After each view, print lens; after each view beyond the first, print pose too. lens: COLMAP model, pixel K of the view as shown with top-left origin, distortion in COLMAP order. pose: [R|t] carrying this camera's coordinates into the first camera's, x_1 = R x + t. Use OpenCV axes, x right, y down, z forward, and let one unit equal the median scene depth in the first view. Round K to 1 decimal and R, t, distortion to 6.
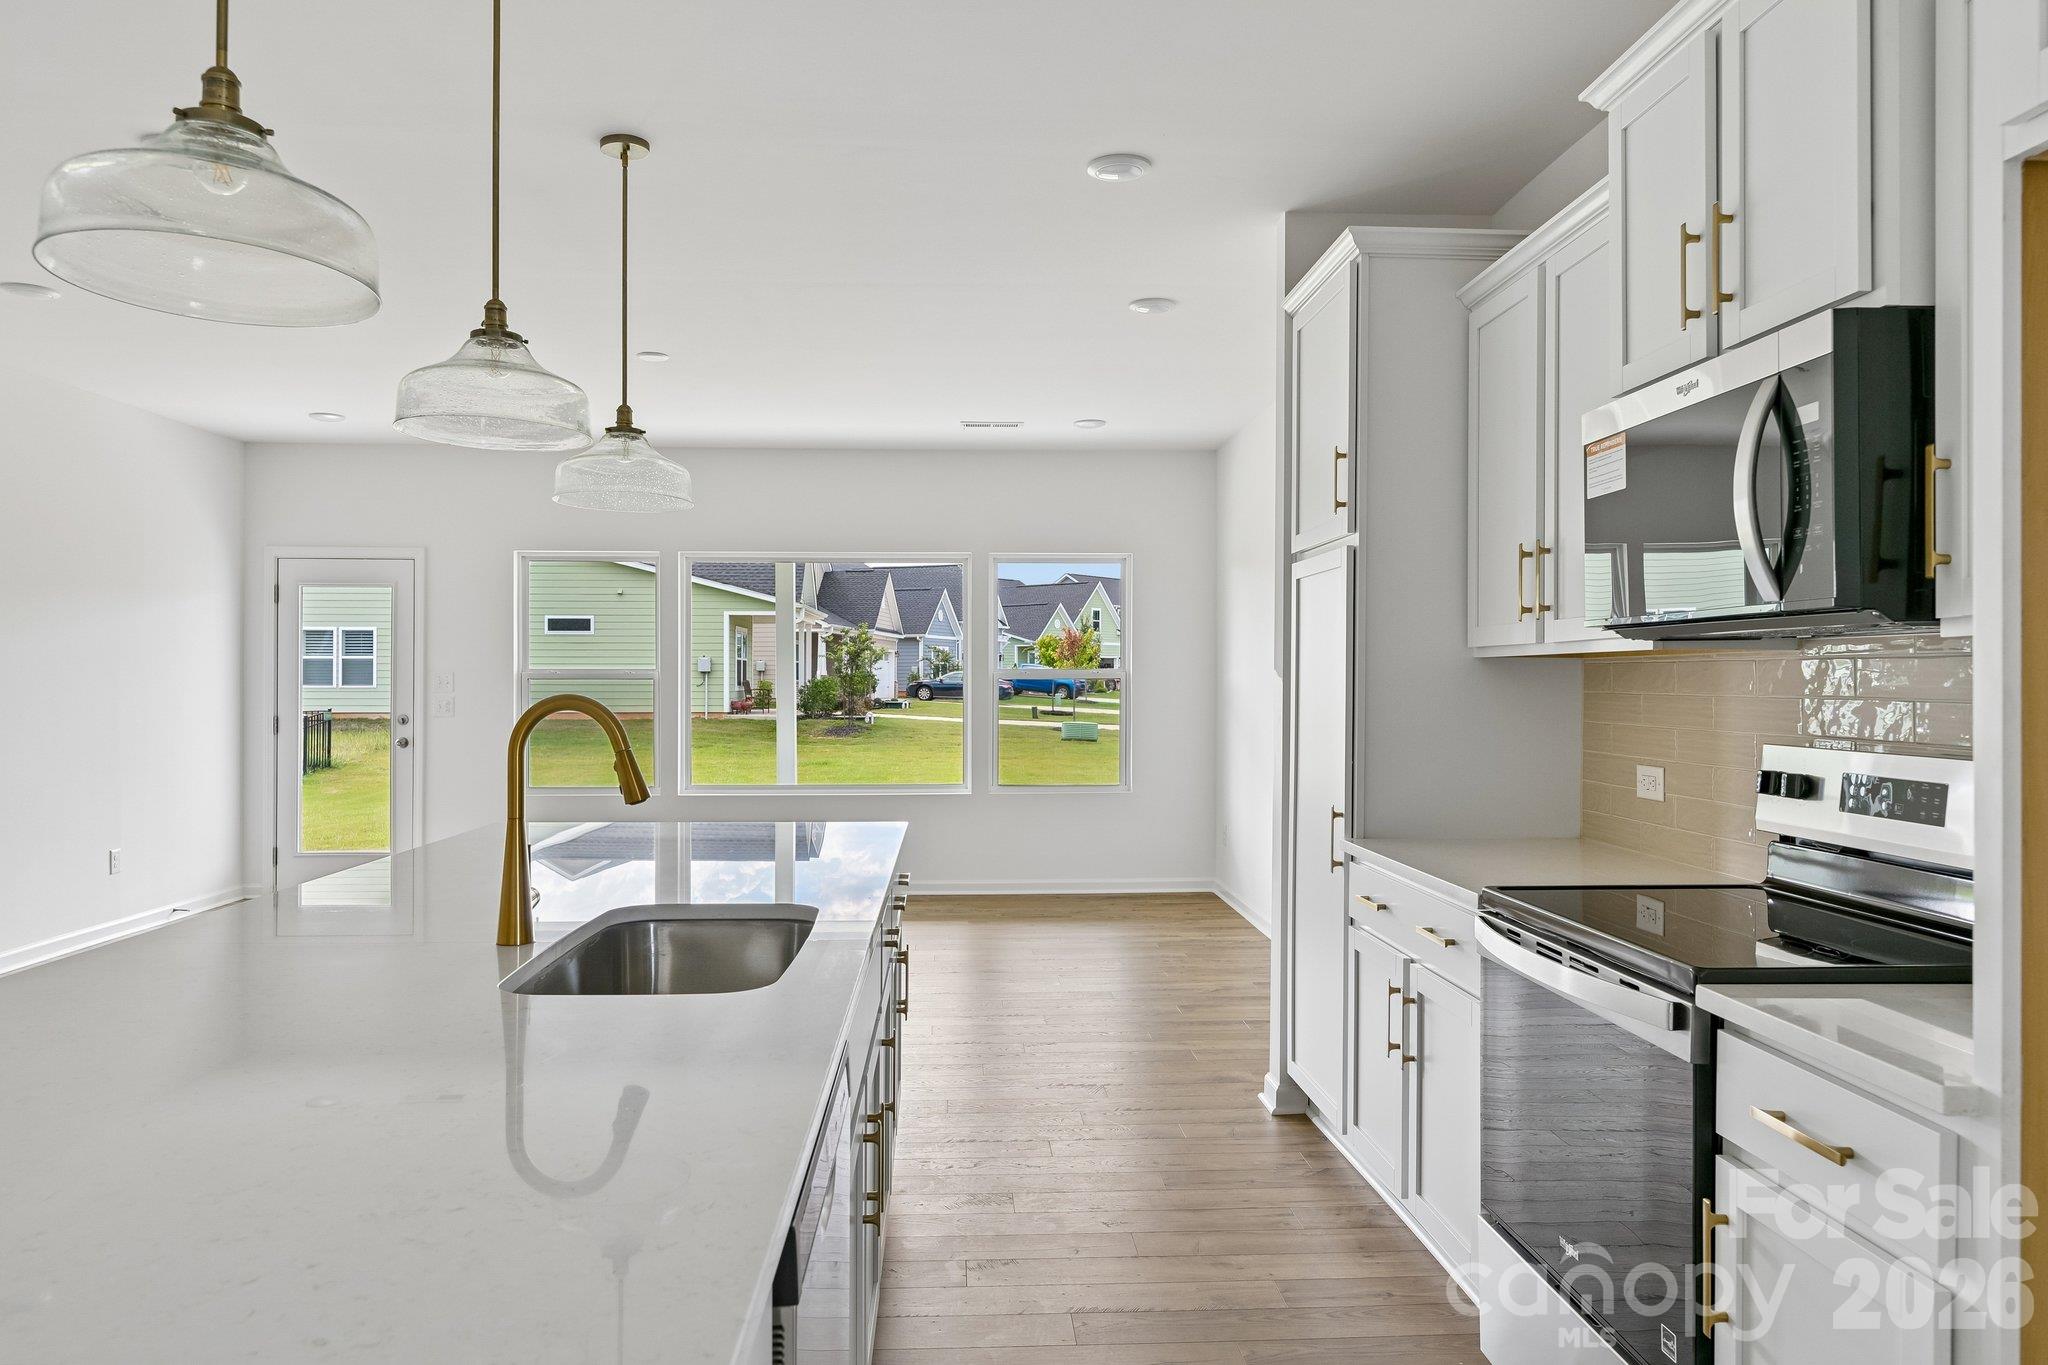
lens RADIAL K [[1366.4, 0, 1015.1], [0, 1366.4, 680.3], [0, 0, 1]] dist [-0.005708, 0.003138]
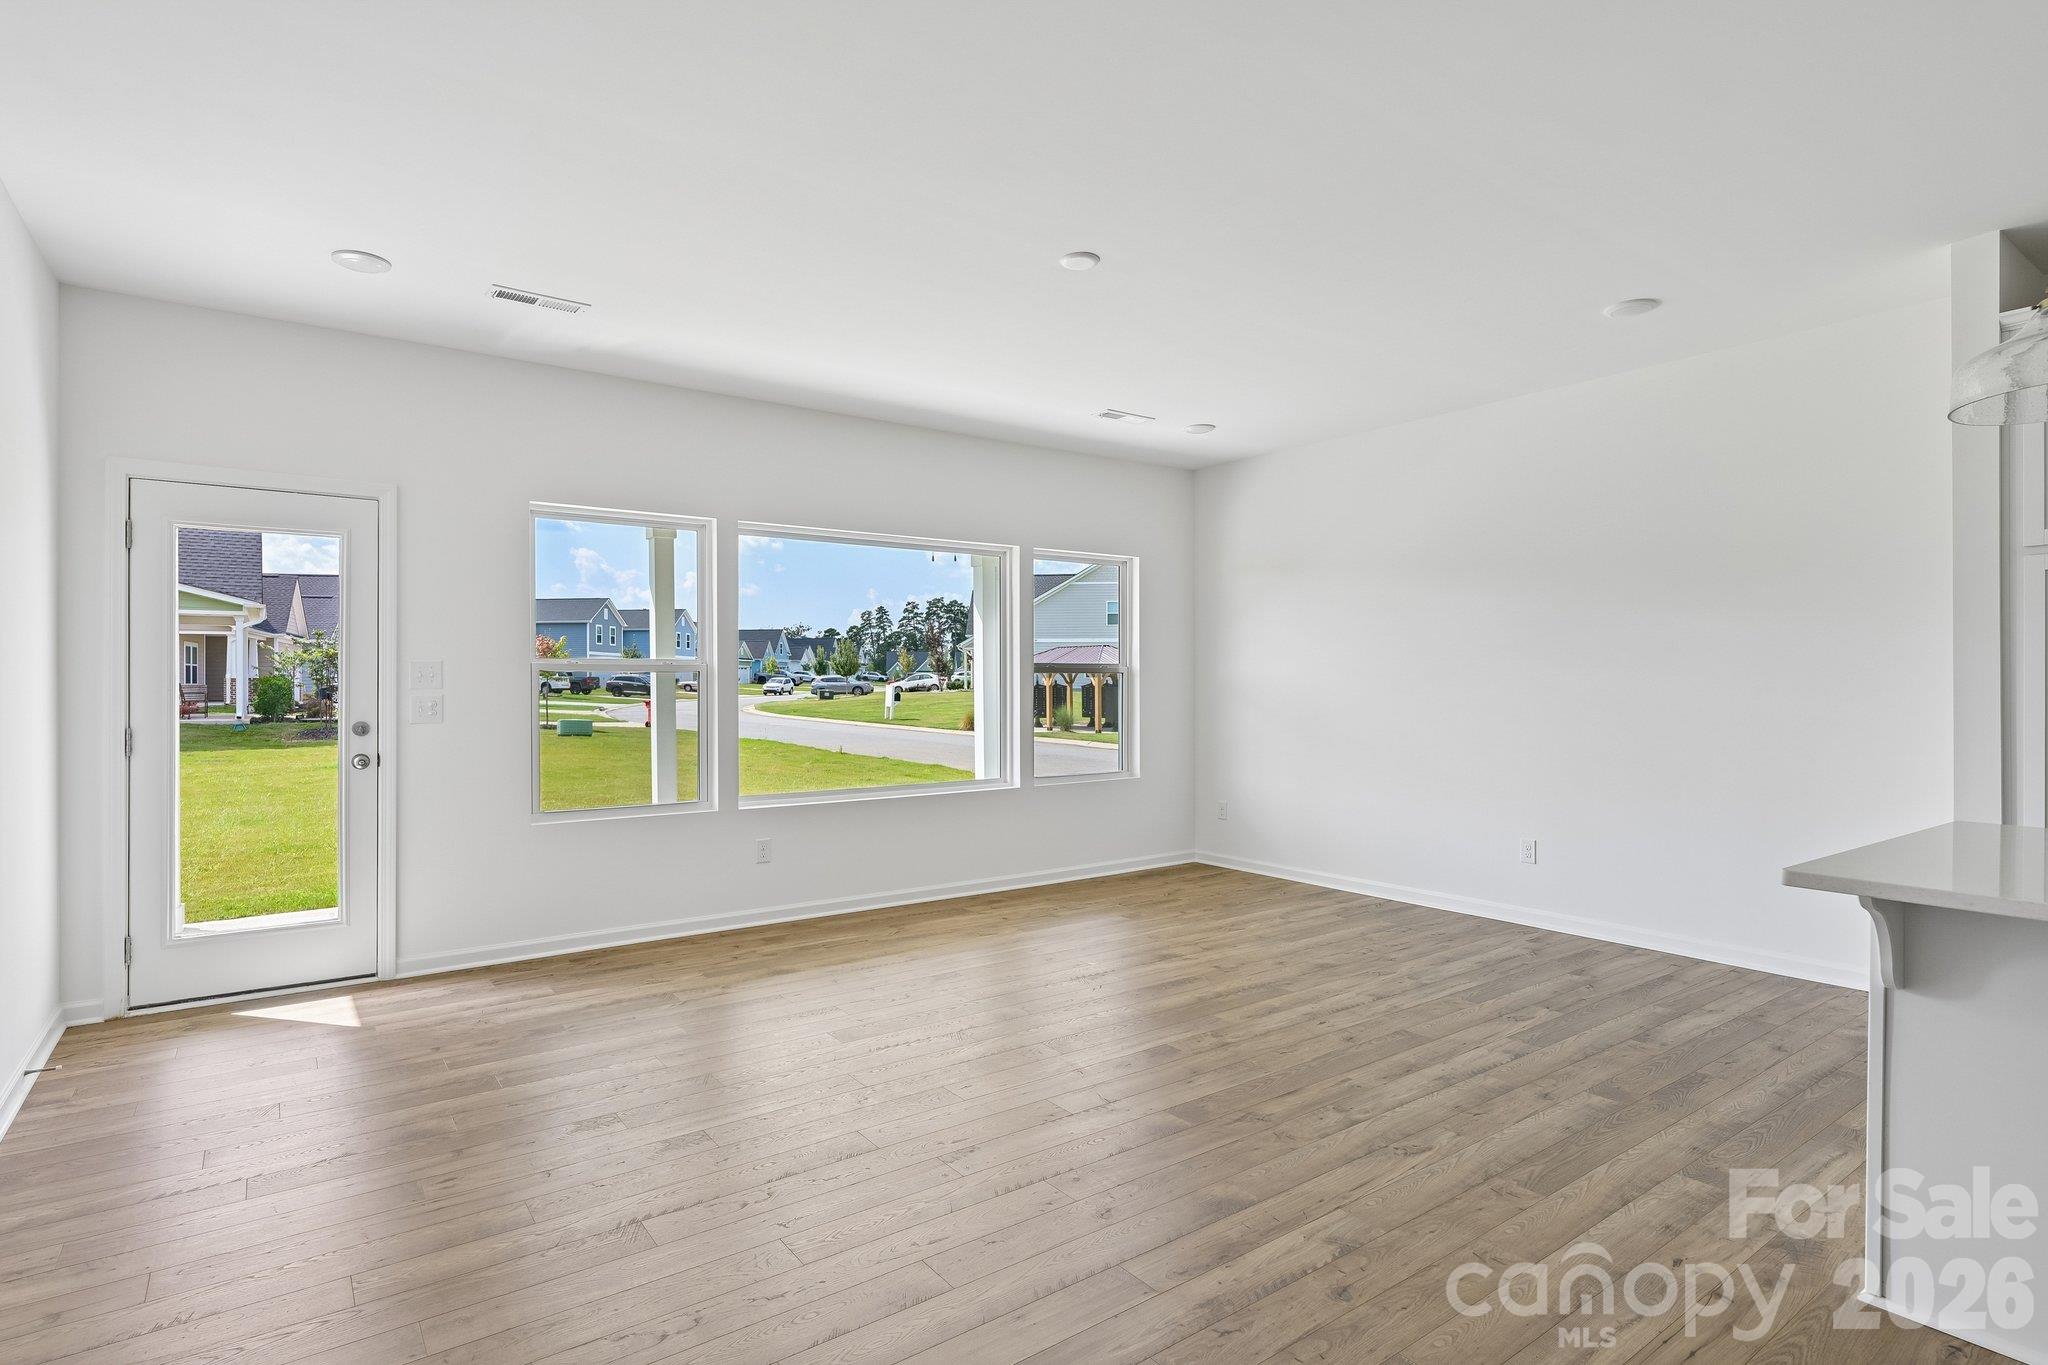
lens RADIAL K [[1037.0, 0, 1015.4], [0, 1037.0, 685.6], [0, 0, 1]] dist [-0.003795, -0.002172]
pose [[0.839799, -0.005078, 0.542873, -0.110870], [0.003802, 0.999987, 0.003472, 0.001497], [-0.542884, -0.000852, 0.839808, 0.090279]]
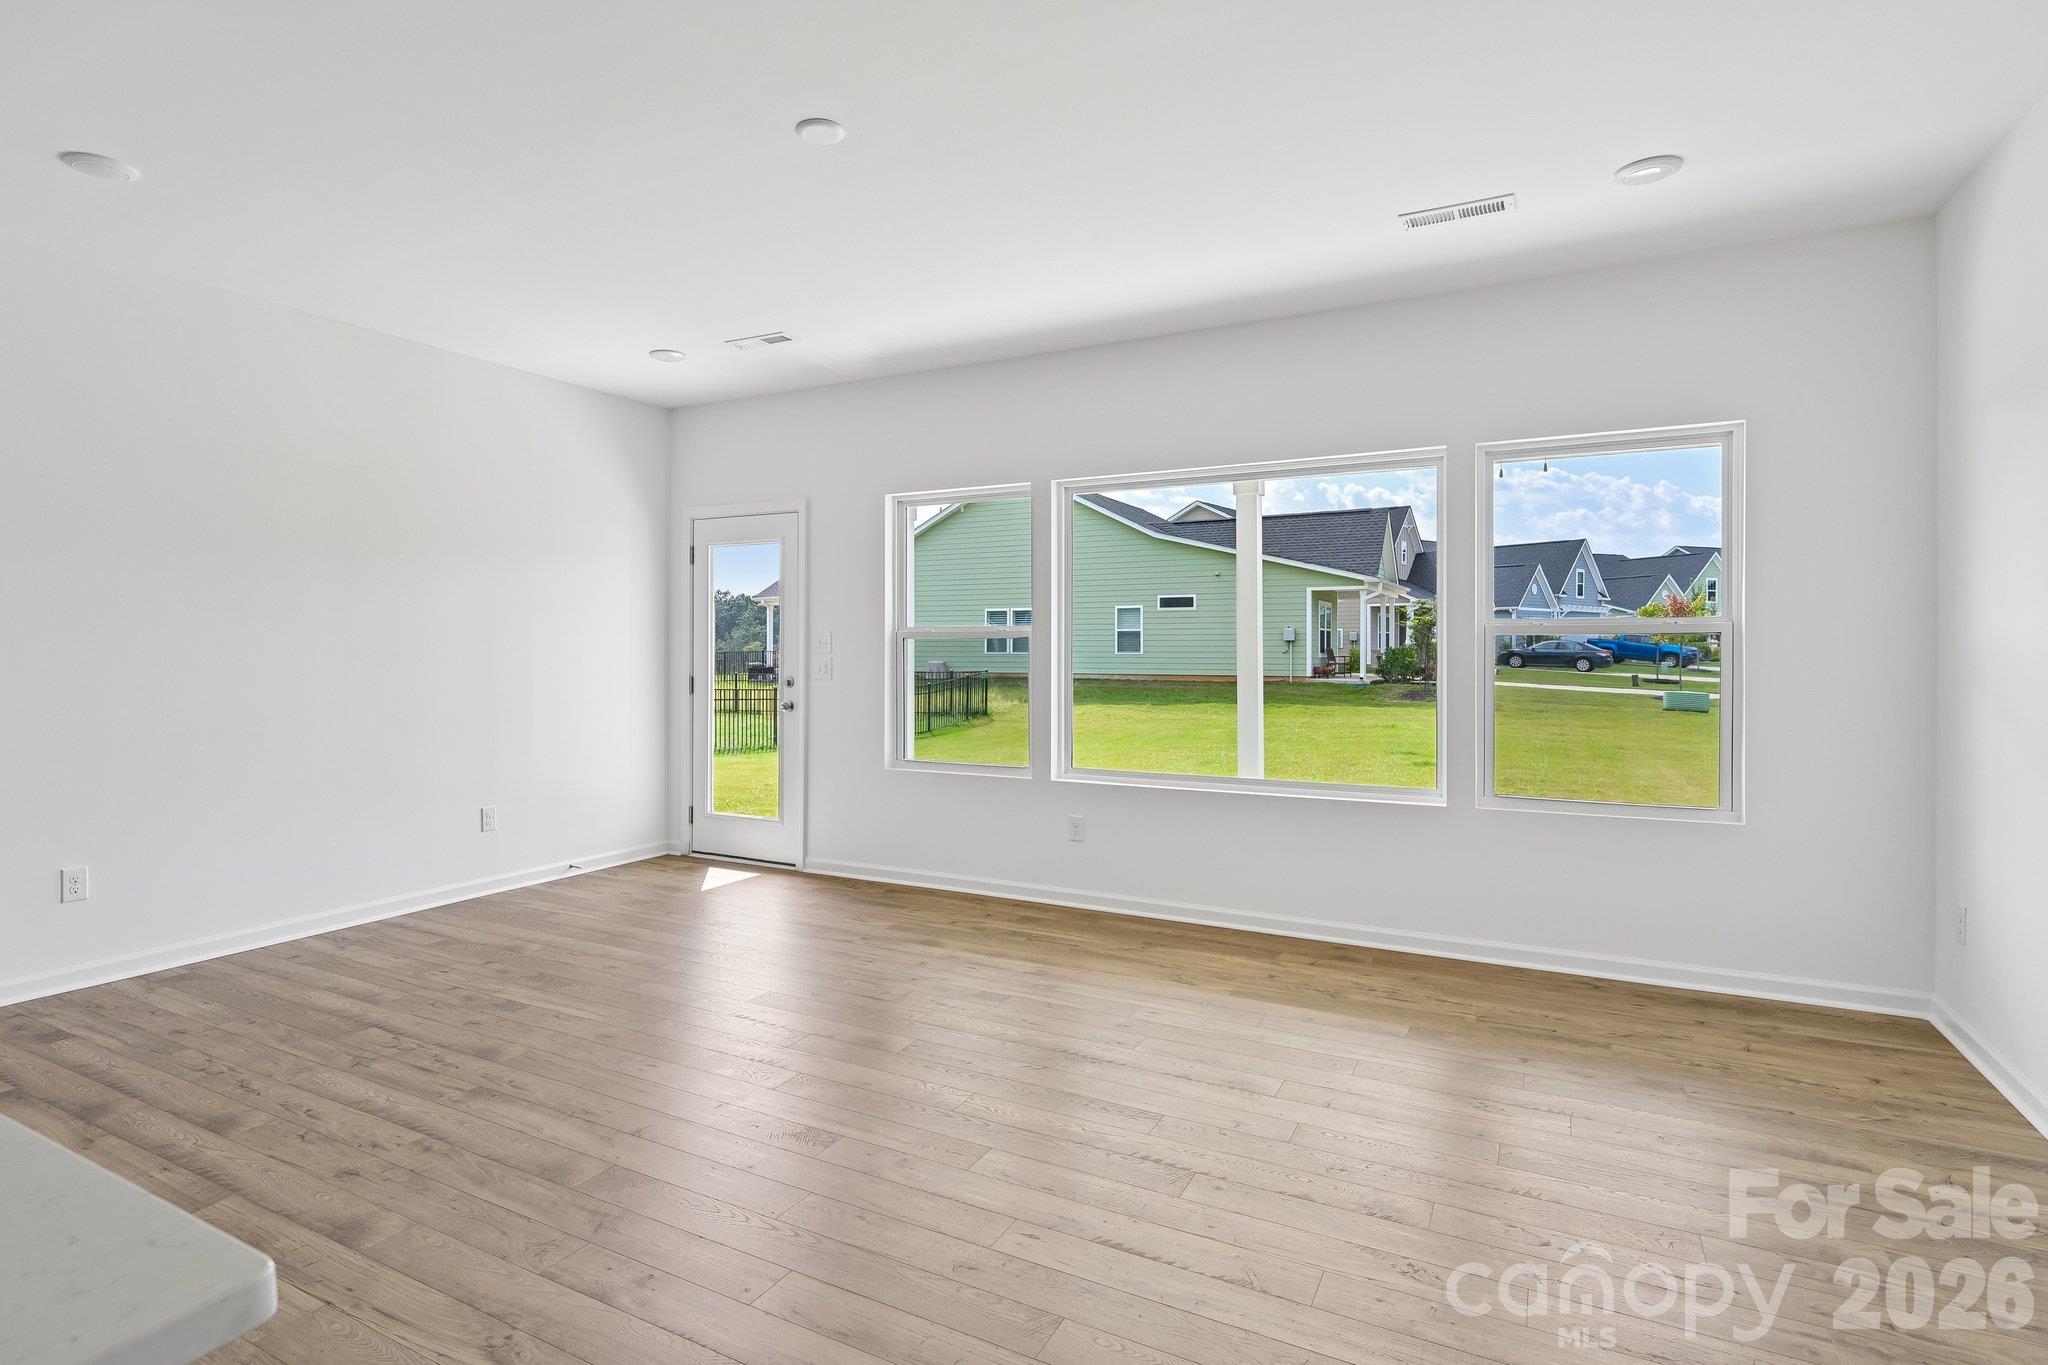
lens RADIAL K [[1051.3, 0, 952.8], [0, 1051.3, 651.6], [0, 0, 1]] dist [-0.003922, 0.000754]
pose [[0.842872, 0.000218, -0.538113, 0.010129], [0.000460, 0.999999, 0.001125, 0.001700], [0.538113, -0.001195, 0.842872, 0.108306]]
